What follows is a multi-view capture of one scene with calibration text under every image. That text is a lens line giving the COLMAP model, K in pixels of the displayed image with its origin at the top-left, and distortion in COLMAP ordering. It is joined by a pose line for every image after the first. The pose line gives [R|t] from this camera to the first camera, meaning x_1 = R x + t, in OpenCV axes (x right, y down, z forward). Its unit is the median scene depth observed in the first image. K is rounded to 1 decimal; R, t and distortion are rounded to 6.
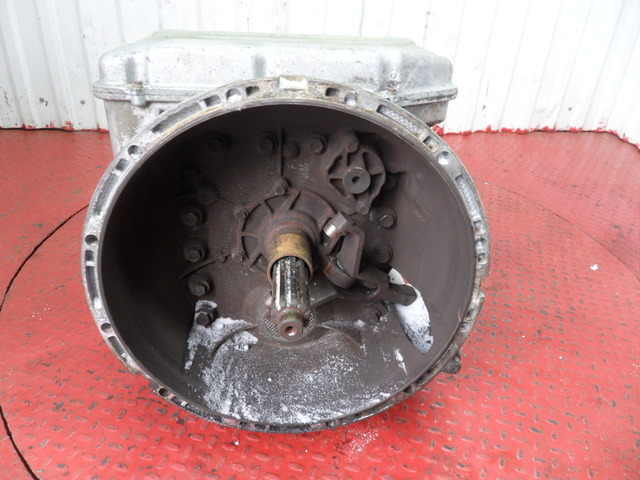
lens RADIAL K [[531.7, 0, 320.9], [0, 531.7, 240.3], [0, 0, 1]] dist [0.015240, -0.061307]
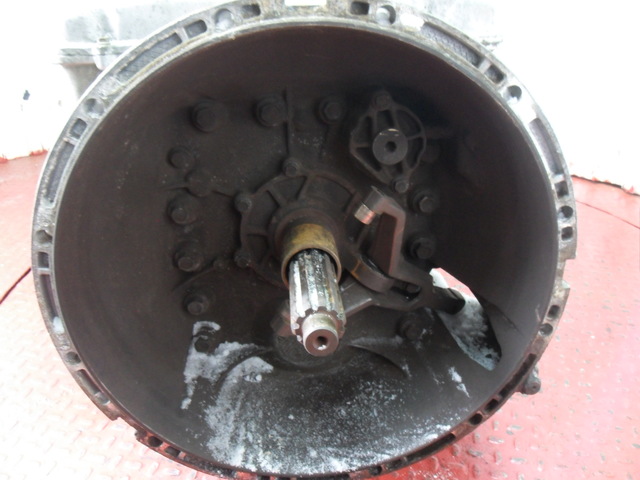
lens RADIAL K [[531.7, 0, 321.3], [0, 531.7, 238.1], [0, 0, 1]] dist [0.015240, -0.061307]
pose [[0.998035, -0.062291, -0.006833, -0.032149], [0.061672, 0.995698, -0.069159, 0.059968], [0.011112, 0.068601, 0.997582, 0.211912]]
